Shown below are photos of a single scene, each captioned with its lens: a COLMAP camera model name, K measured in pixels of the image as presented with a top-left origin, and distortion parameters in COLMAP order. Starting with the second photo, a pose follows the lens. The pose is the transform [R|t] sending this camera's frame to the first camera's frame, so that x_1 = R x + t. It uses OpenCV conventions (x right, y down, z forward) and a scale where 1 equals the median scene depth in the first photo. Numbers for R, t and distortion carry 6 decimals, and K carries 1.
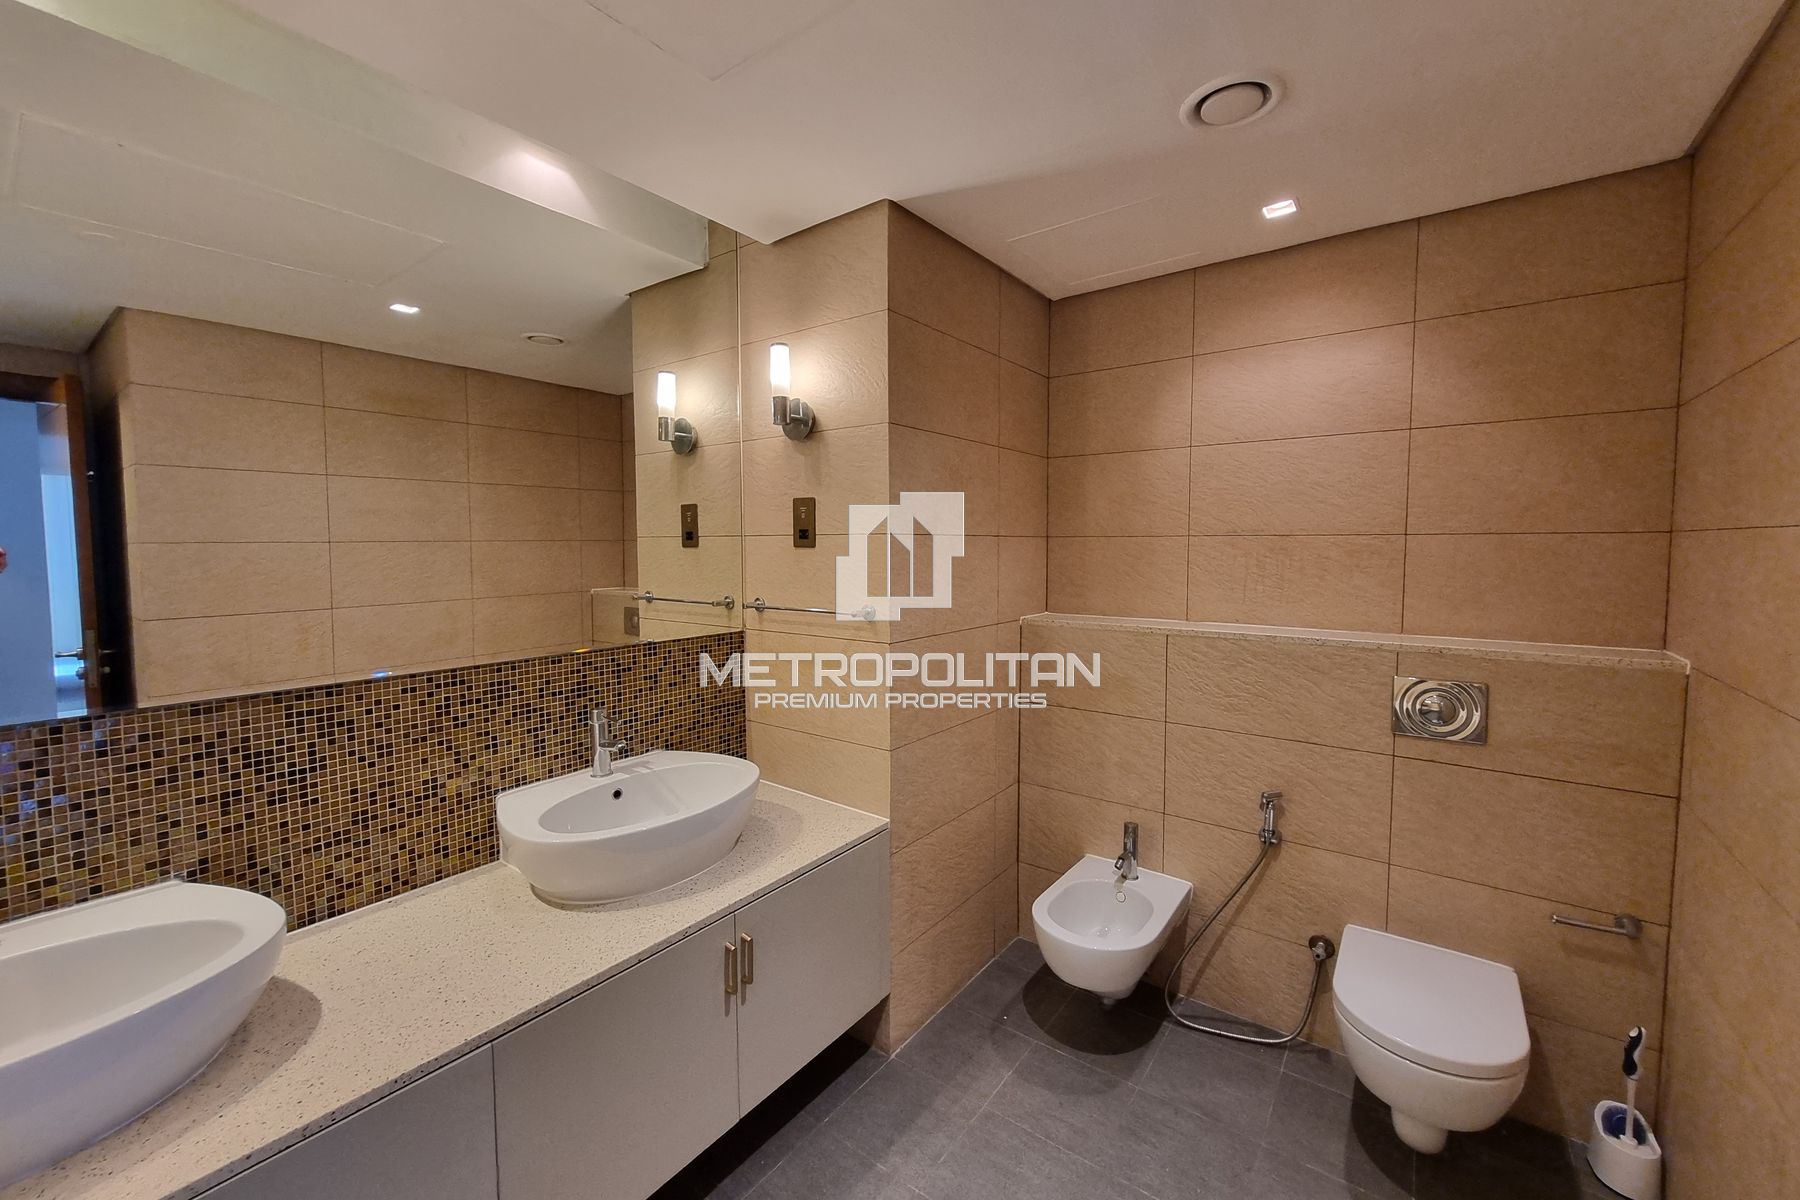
lens RADIAL K [[710.8, 0, 900.7], [0, 710.8, 590.6], [0, 0, 1]] dist [0.003585, -0.000555]
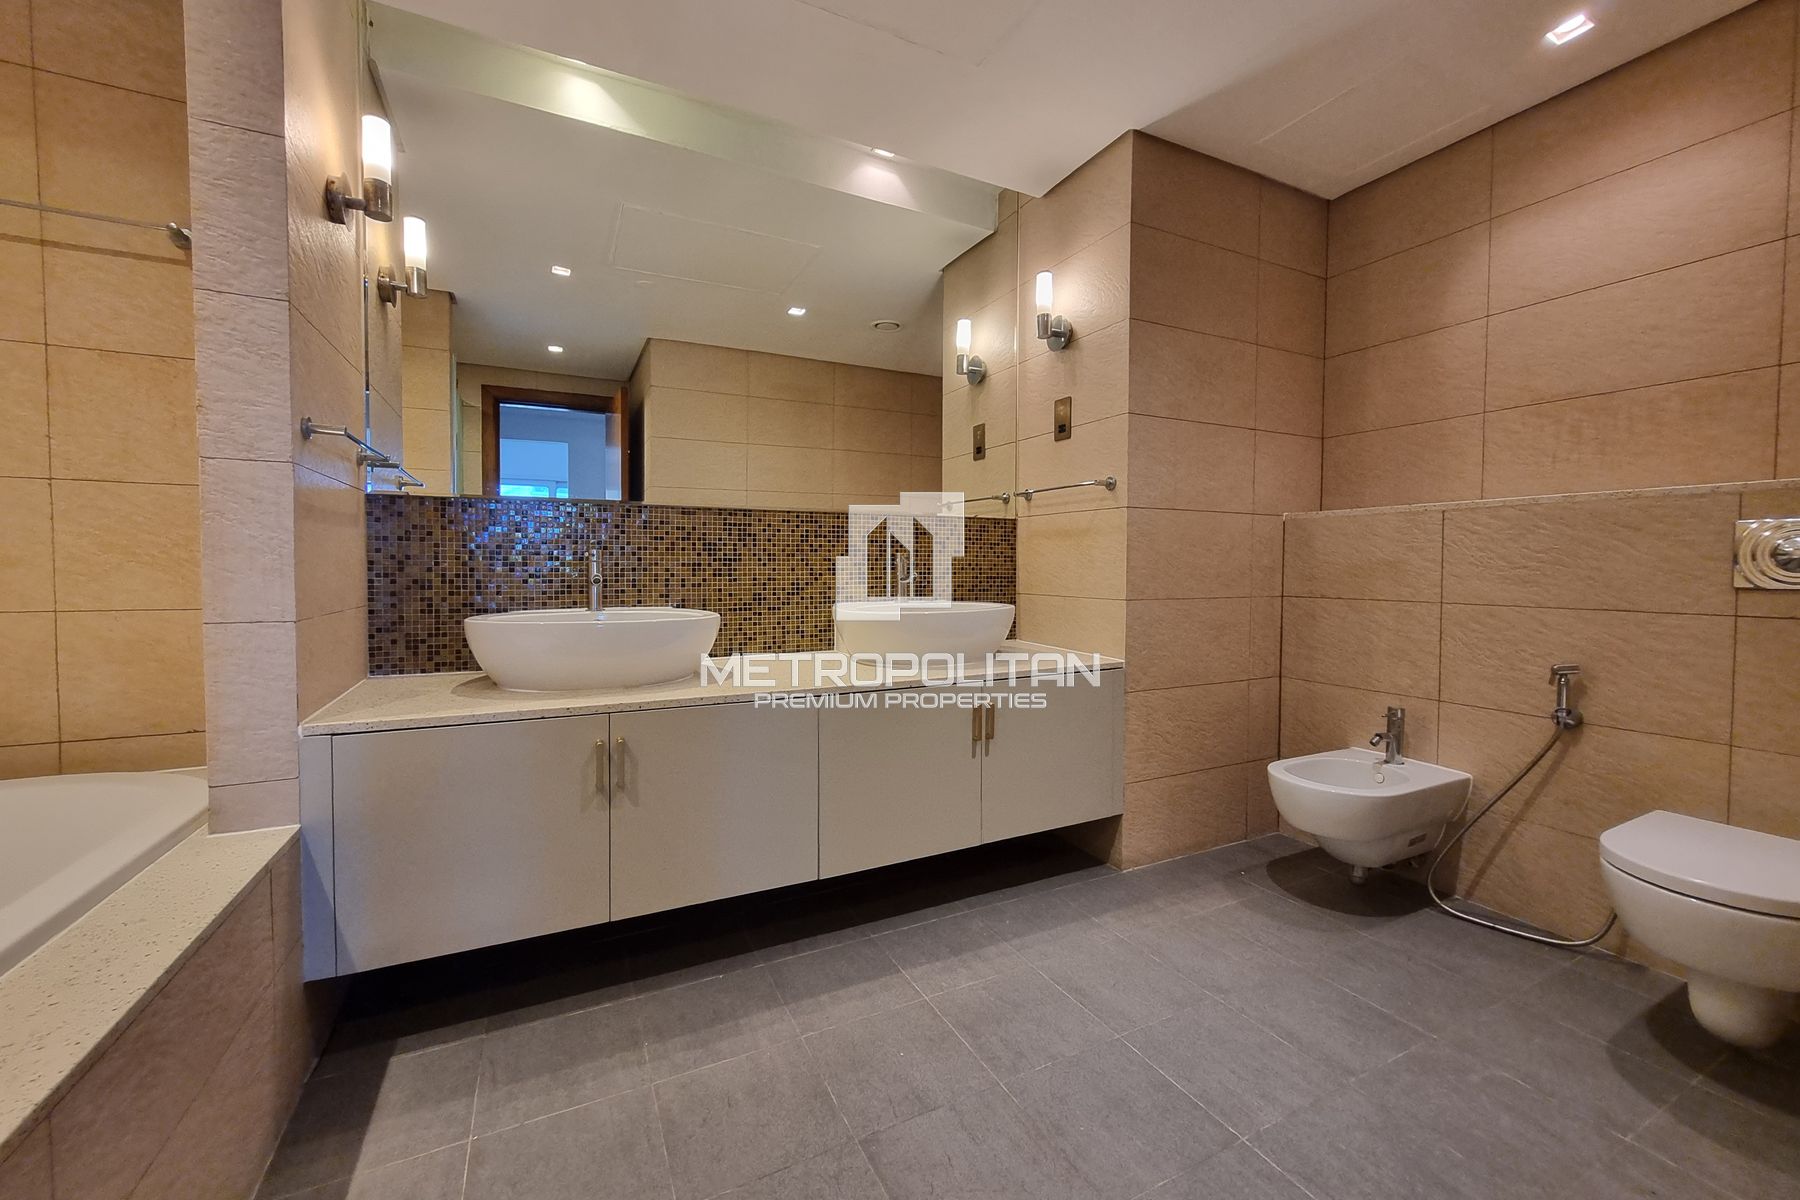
lens RADIAL K [[710.8, 0, 903.7], [0, 710.8, 595.3], [0, 0, 1]] dist [0.003585, -0.000555]
pose [[0.896492, 0.021014, -0.442562, 0.162007], [-0.032353, 0.999313, -0.018087, 0.233934], [0.441878, 0.030533, 0.896555, -0.190599]]
